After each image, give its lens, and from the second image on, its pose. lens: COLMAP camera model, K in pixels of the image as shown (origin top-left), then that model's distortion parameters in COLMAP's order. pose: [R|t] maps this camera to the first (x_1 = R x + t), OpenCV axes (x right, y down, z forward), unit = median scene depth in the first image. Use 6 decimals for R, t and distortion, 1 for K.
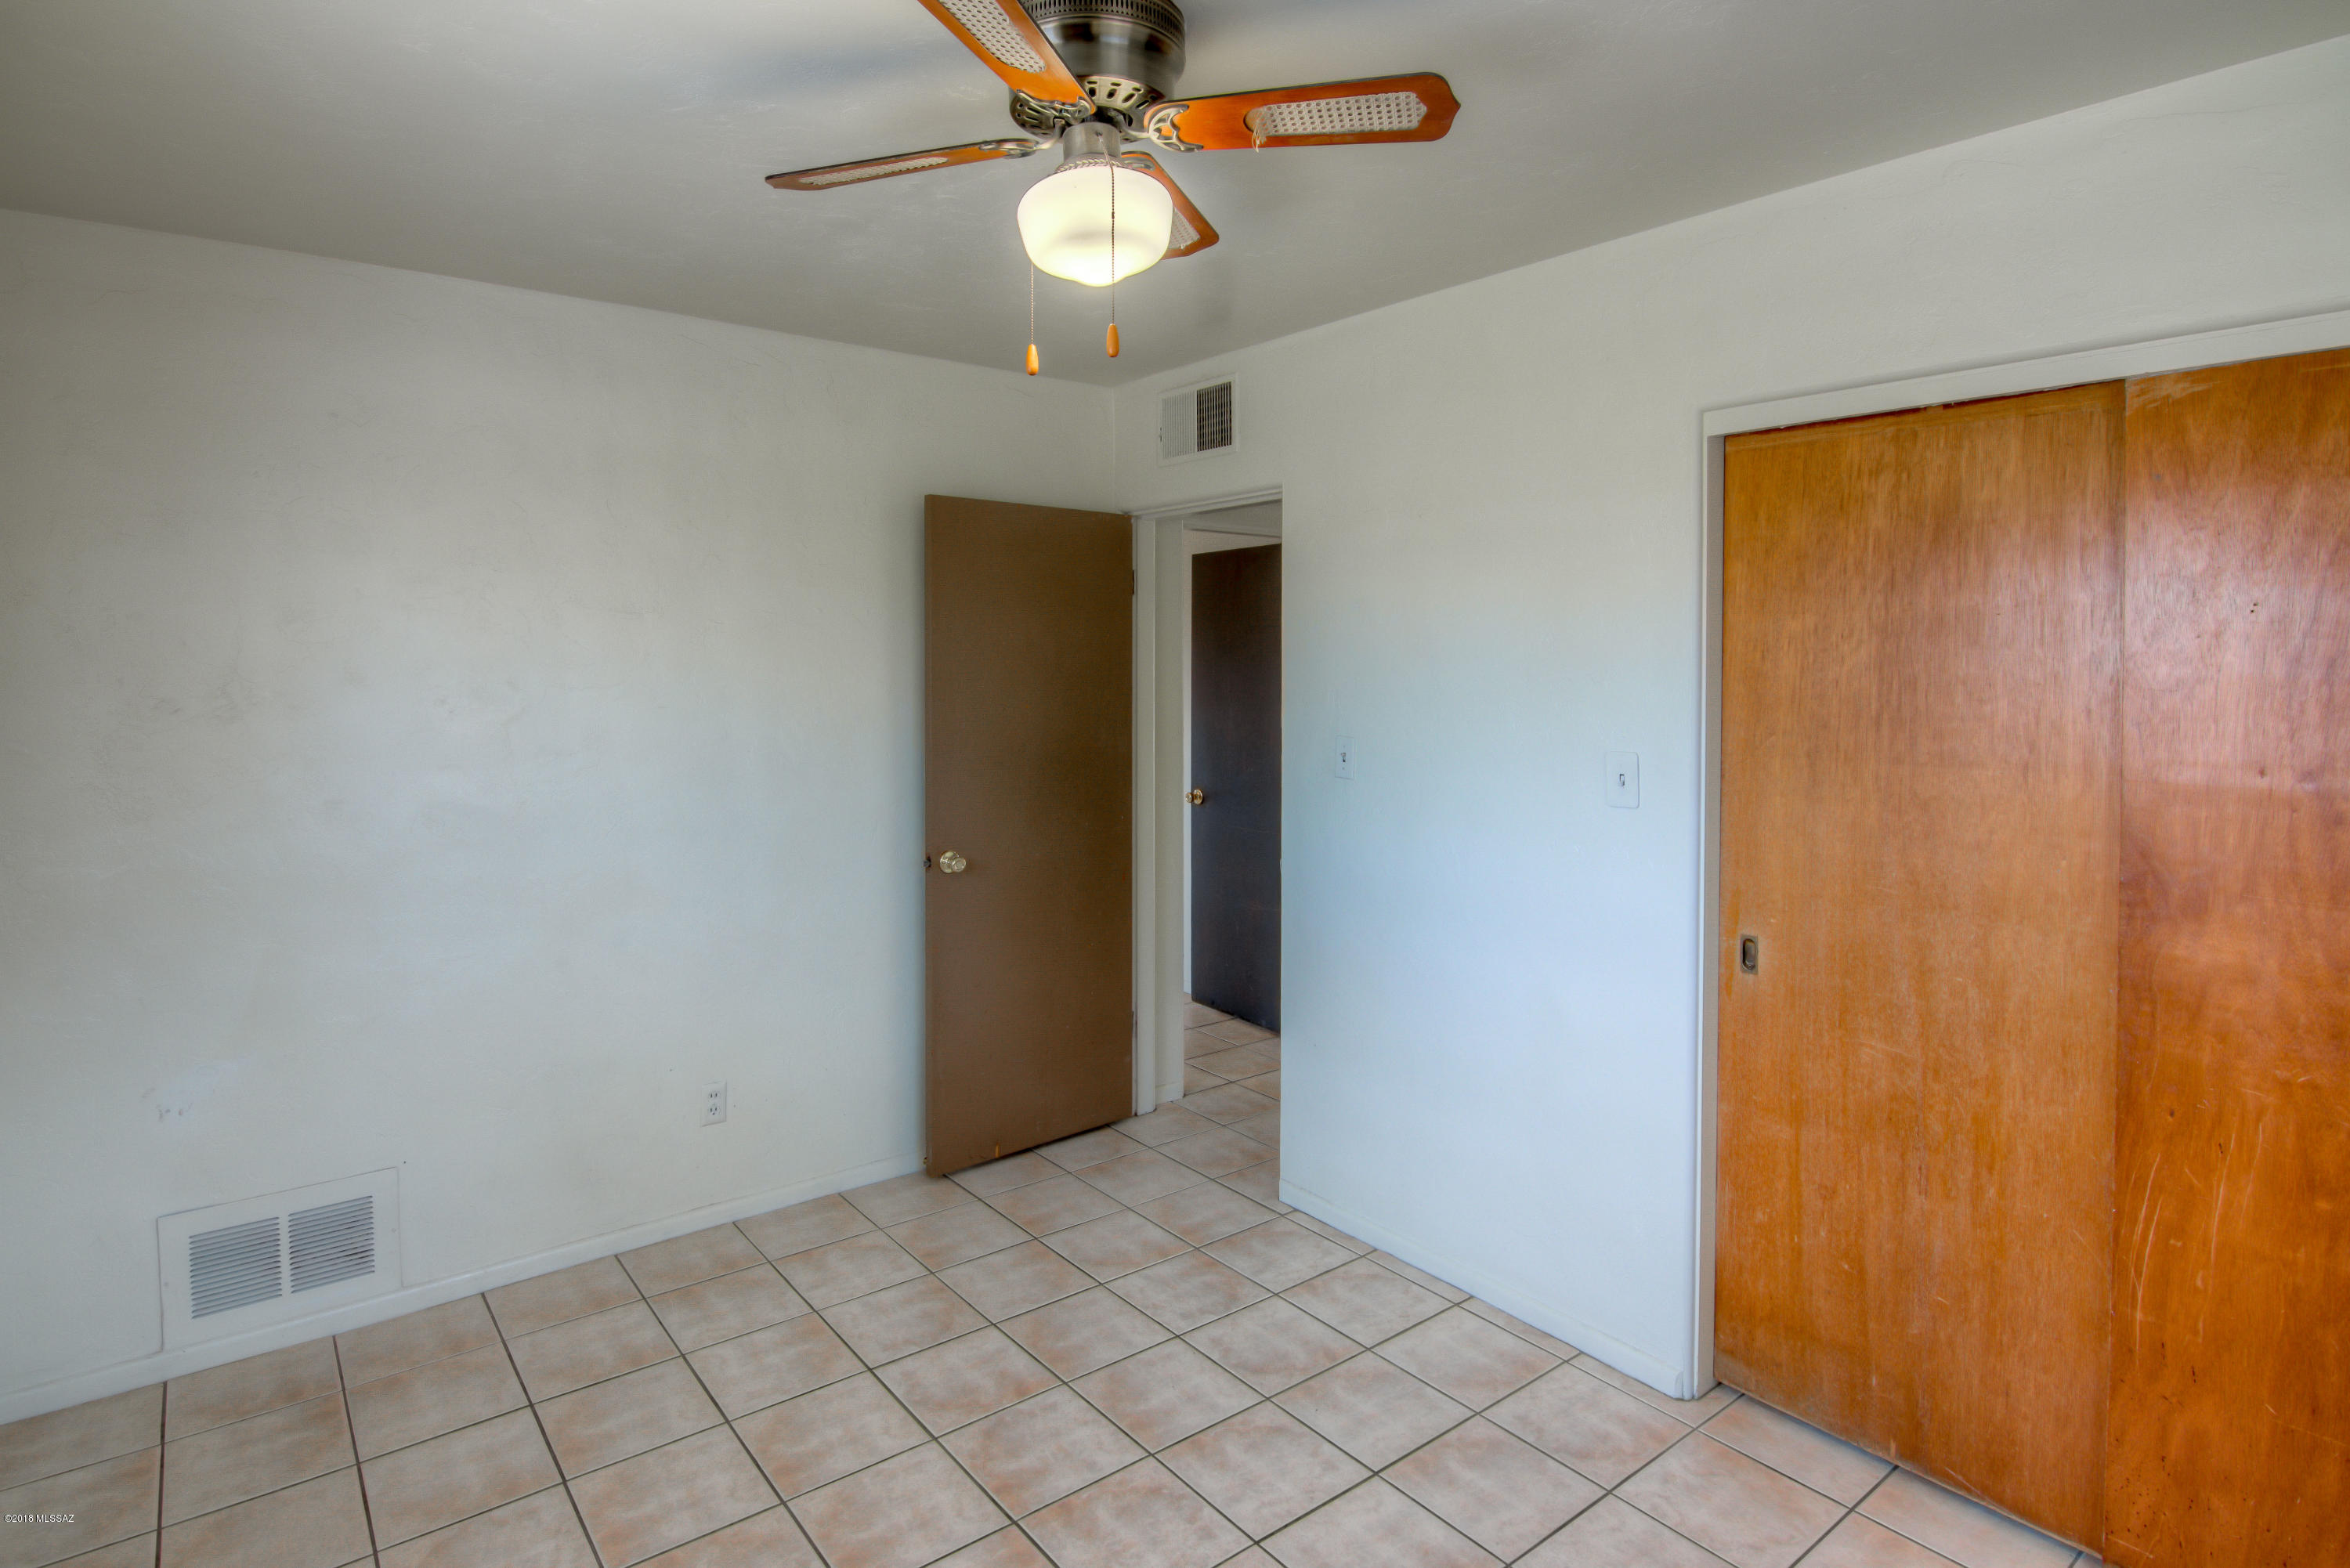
lens RADIAL K [[1234.0, 0, 1177.6], [0, 1234.0, 764.2], [0, 0, 1]] dist [-0.005320, -0.000992]
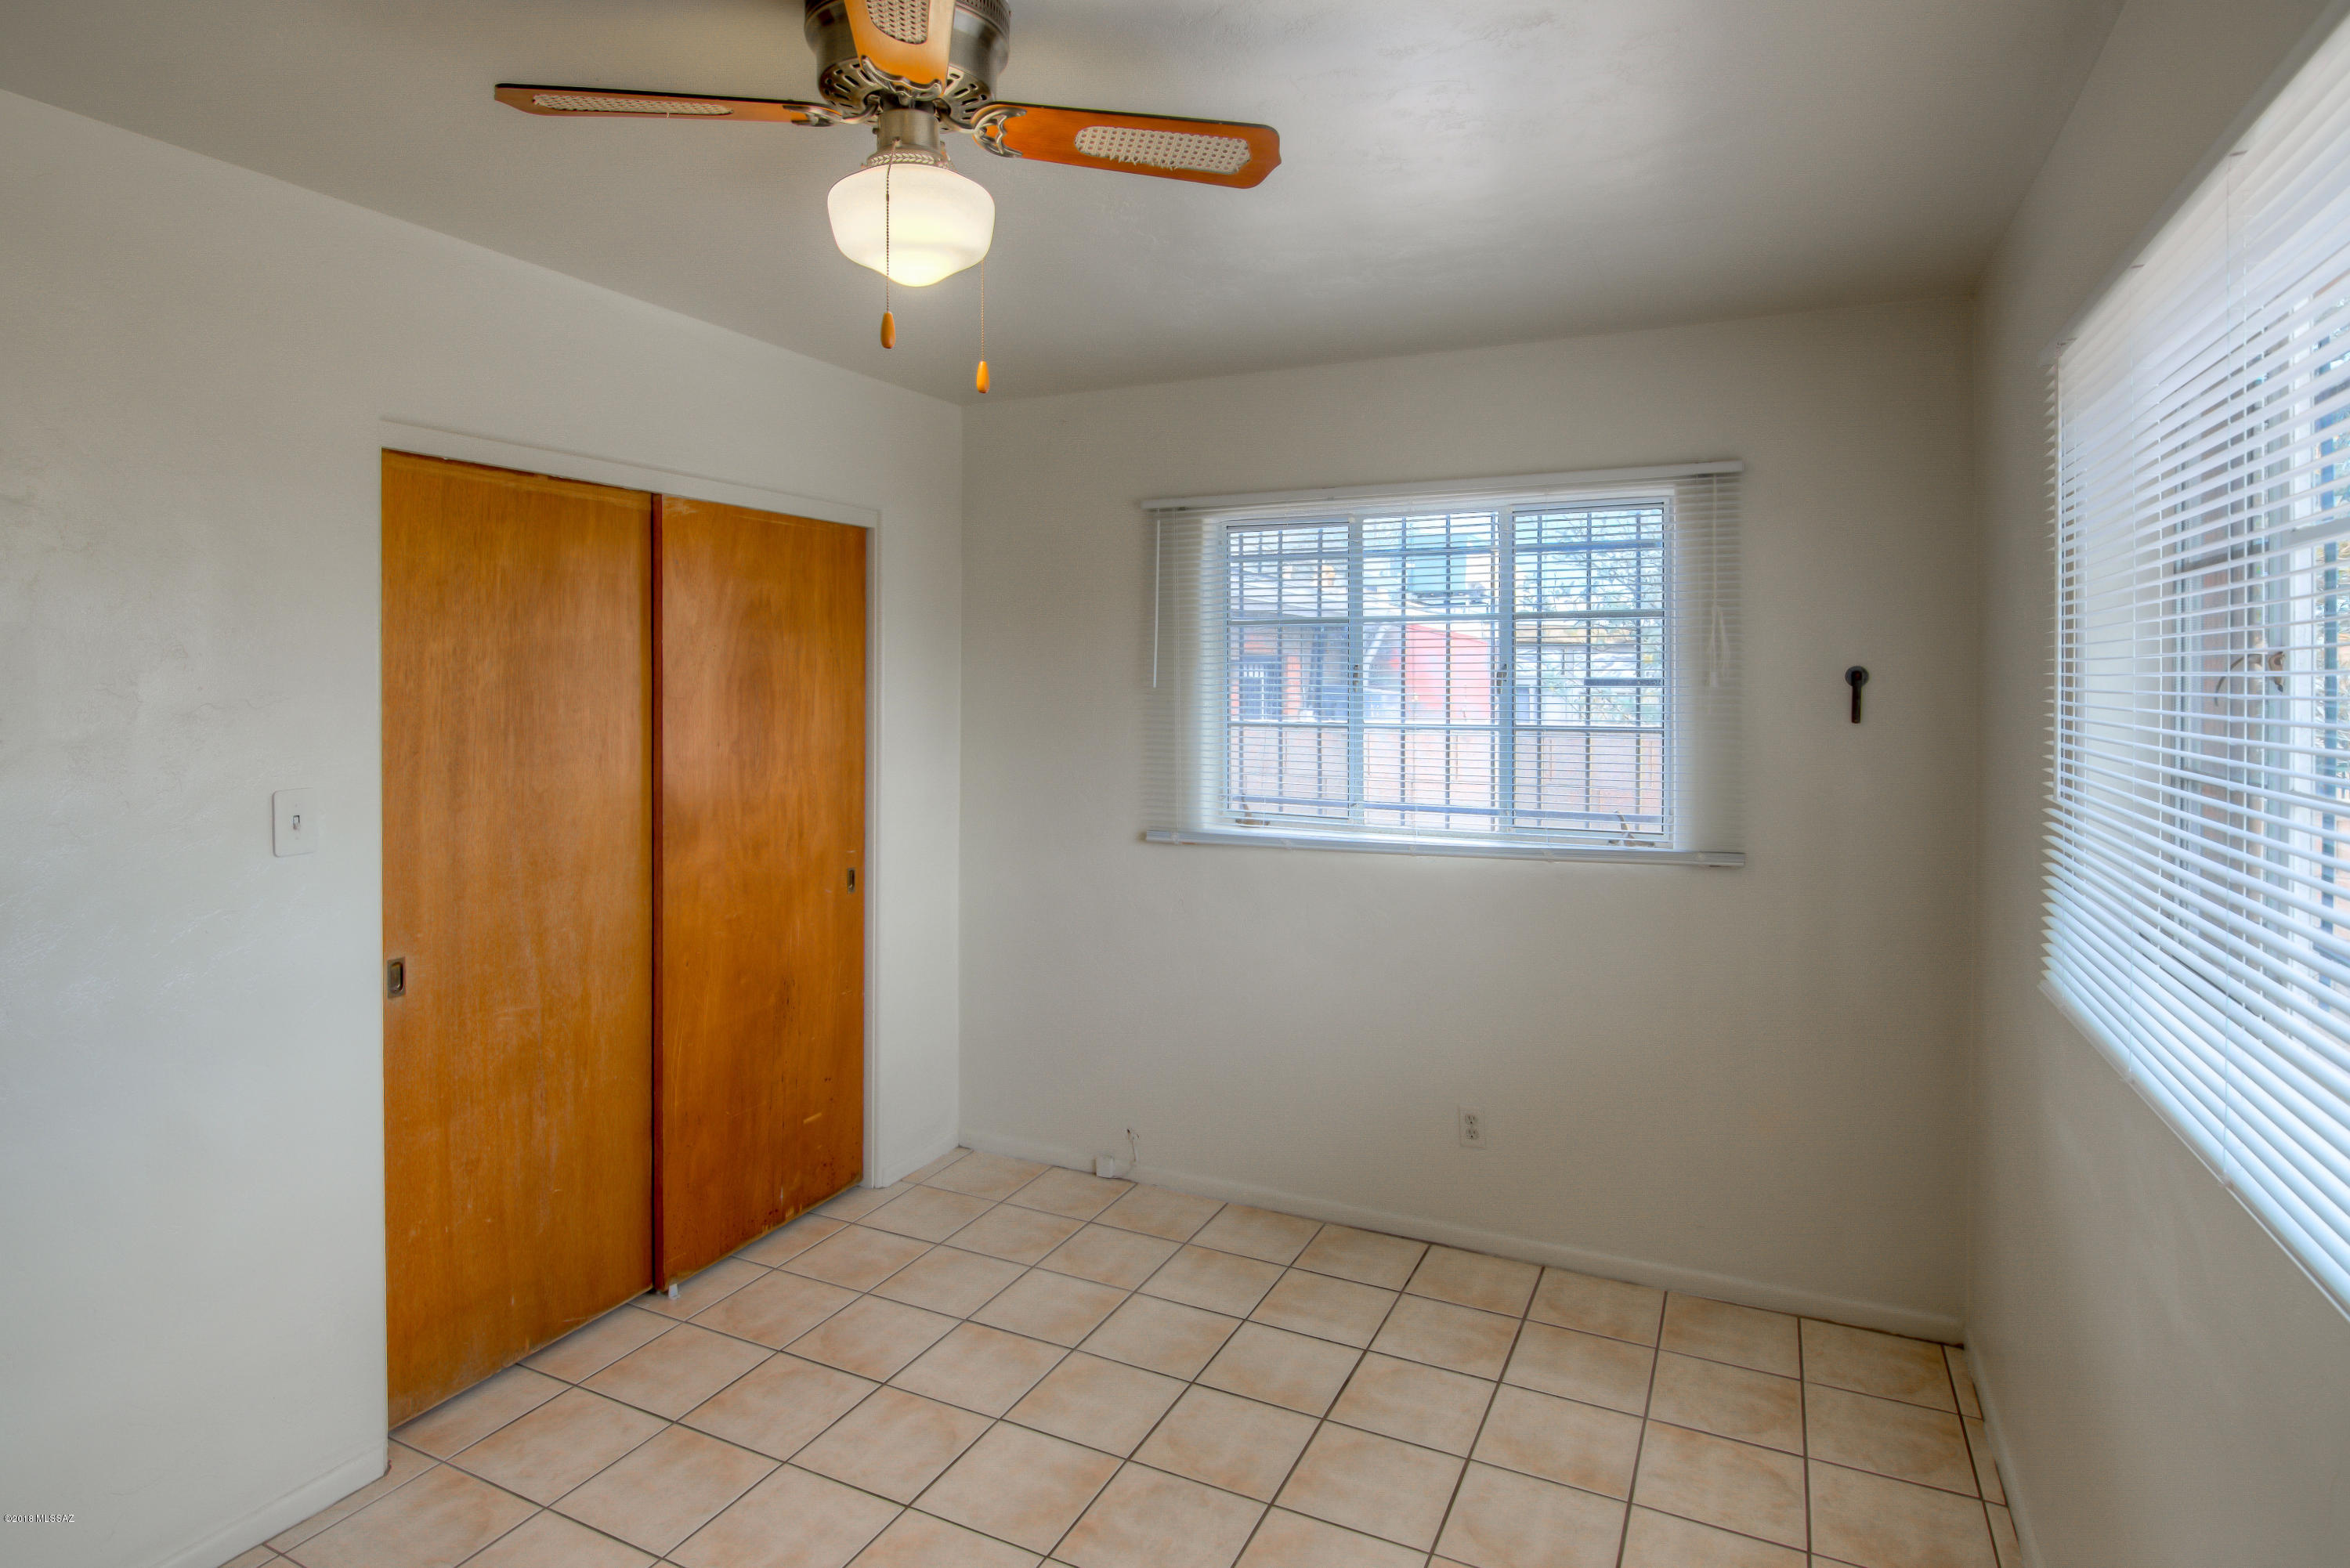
lens RADIAL K [[1250.5, 0, 1175.0], [0, 1250.5, 784.0], [0, 0, 1]] dist [-0.000212, -0.000421]
pose [[-0.430984, -0.083351, 0.898502, -0.773739], [0.071061, 0.989497, 0.125879, -0.090871], [-0.899557, 0.118101, -0.420534, 0.939480]]
